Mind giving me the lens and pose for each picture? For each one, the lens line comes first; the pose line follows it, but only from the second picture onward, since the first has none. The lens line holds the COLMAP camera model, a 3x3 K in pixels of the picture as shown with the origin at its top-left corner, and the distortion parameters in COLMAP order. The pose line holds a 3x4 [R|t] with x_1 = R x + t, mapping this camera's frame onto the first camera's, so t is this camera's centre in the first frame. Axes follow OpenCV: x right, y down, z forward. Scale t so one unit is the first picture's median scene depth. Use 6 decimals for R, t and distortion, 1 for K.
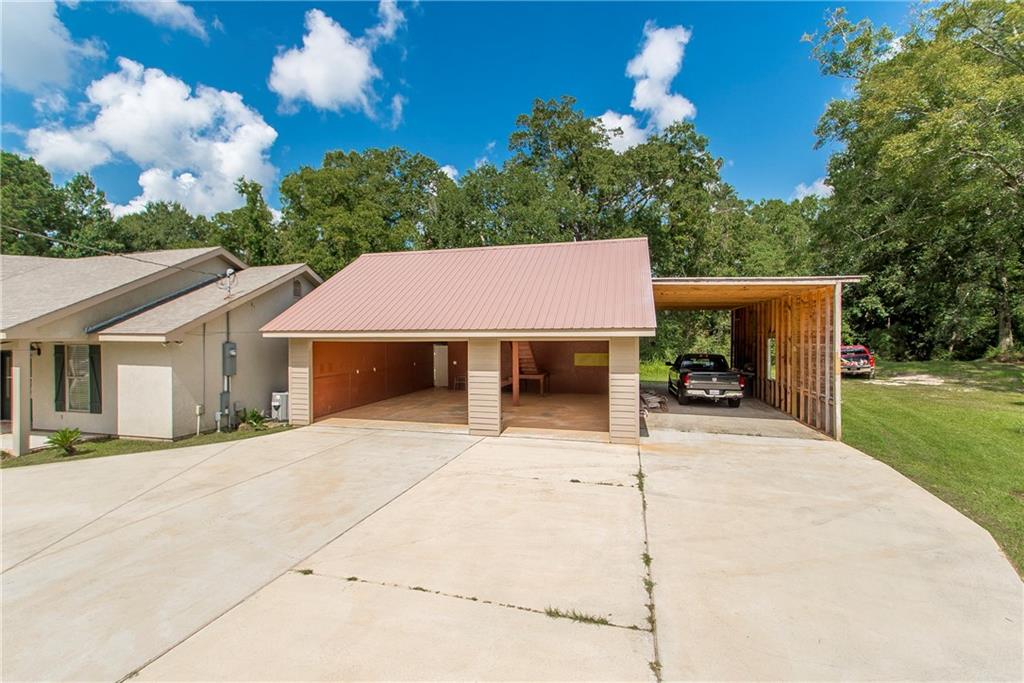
lens RADIAL K [[463.1, 0, 478.4], [0, 463.1, 348.4], [0, 0, 1]] dist [0.022411, -0.003878]
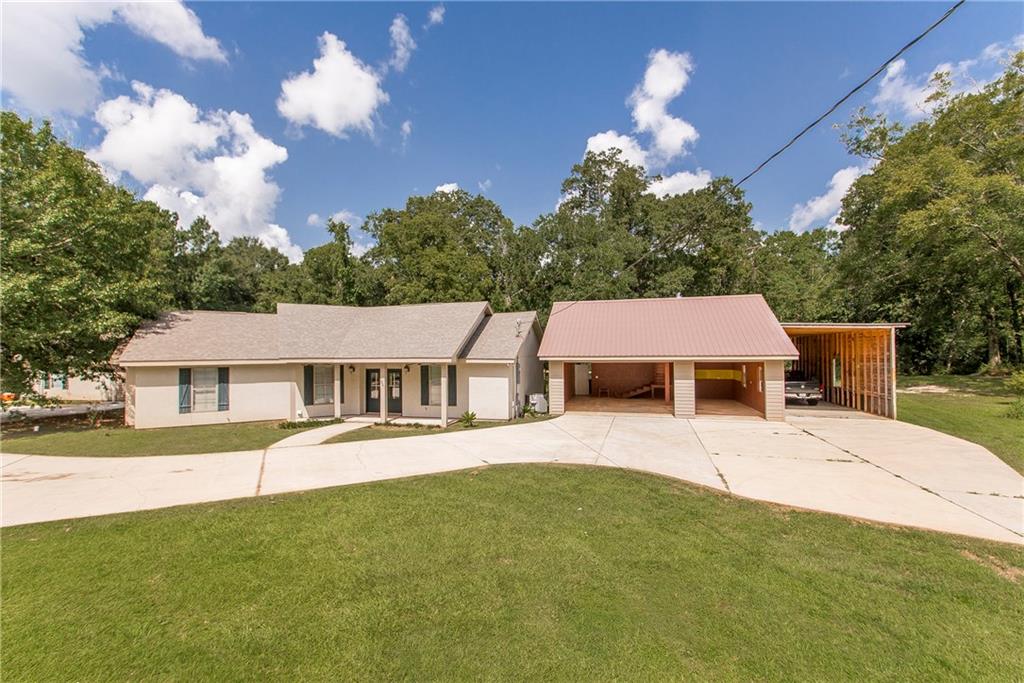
lens RADIAL K [[463.1, 0, 486.9], [0, 463.1, 358.3], [0, 0, 1]] dist [0.022411, -0.003878]
pose [[0.999882, -0.004045, 0.014832, -0.195086], [0.004317, 0.999823, -0.018326, -0.000727], [-0.014756, 0.018388, 0.999722, -0.182600]]
